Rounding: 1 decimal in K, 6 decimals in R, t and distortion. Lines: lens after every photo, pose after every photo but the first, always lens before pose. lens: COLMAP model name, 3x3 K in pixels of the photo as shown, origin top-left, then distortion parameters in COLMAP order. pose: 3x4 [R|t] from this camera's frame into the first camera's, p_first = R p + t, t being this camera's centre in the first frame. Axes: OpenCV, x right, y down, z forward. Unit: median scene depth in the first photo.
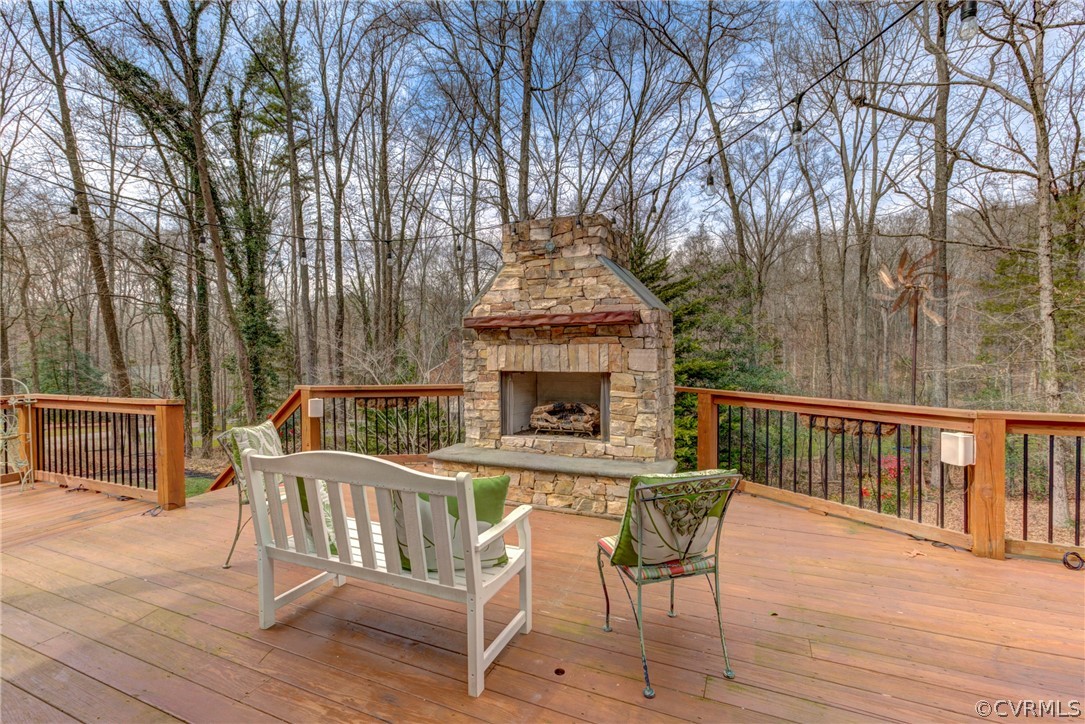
lens RADIAL K [[490.6, 0, 546.7], [0, 490.6, 361.5], [0, 0, 1]] dist [-0.015715, 0.004912]
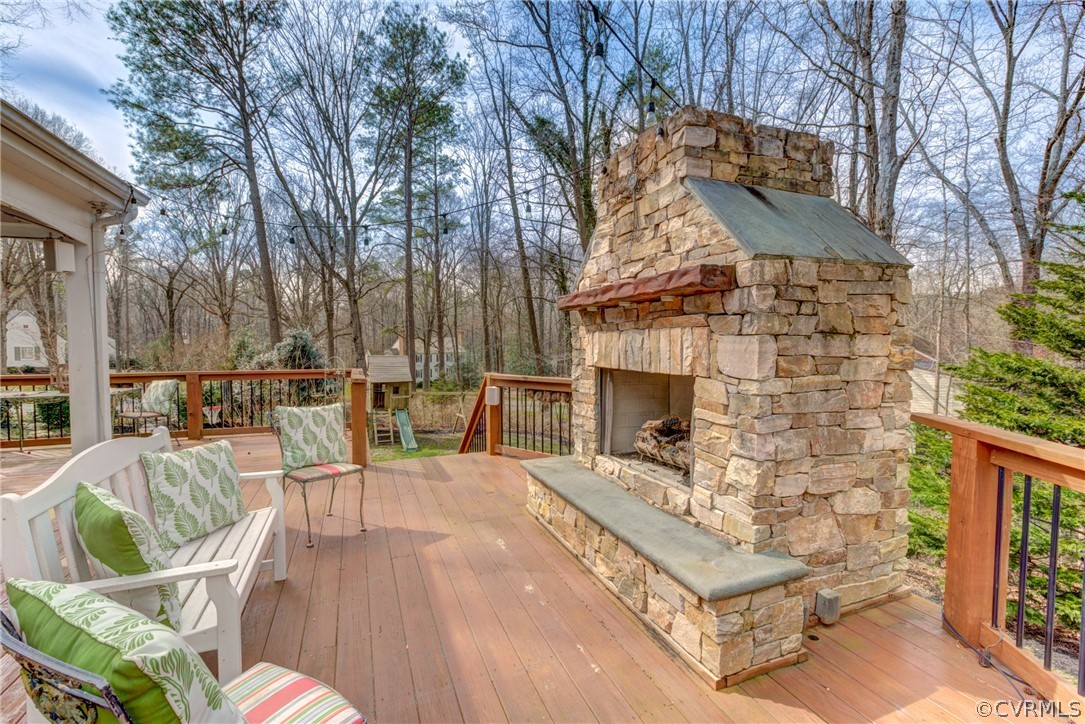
lens RADIAL K [[490.6, 0, 544.4], [0, 490.6, 356.4], [0, 0, 1]] dist [-0.015715, 0.004912]
pose [[0.701466, 0.025749, -0.712237, 0.393567], [-0.019676, 0.999666, 0.016762, -0.007258], [0.712431, 0.002256, 0.701739, 0.443465]]
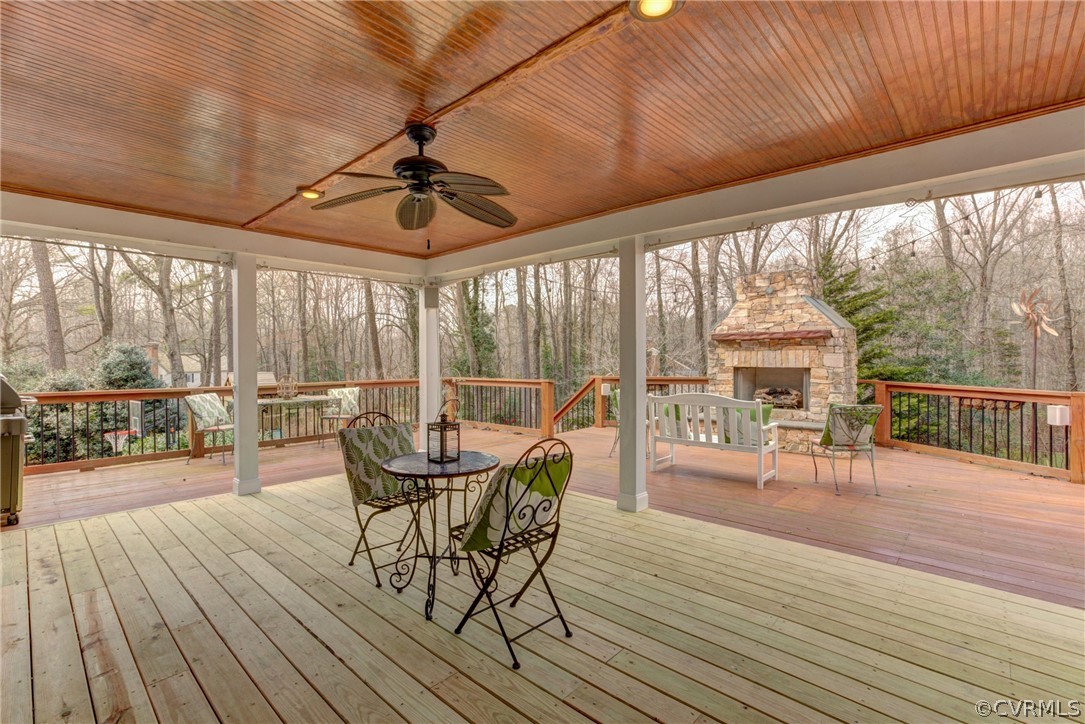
lens RADIAL K [[490.6, 0, 547.2], [0, 490.6, 359.8], [0, 0, 1]] dist [-0.015715, 0.004912]
pose [[0.945901, 0.004999, -0.324417, -0.160986], [-0.010592, 0.999824, -0.015478, 0.028726], [0.324282, 0.018077, 0.945788, -0.763389]]
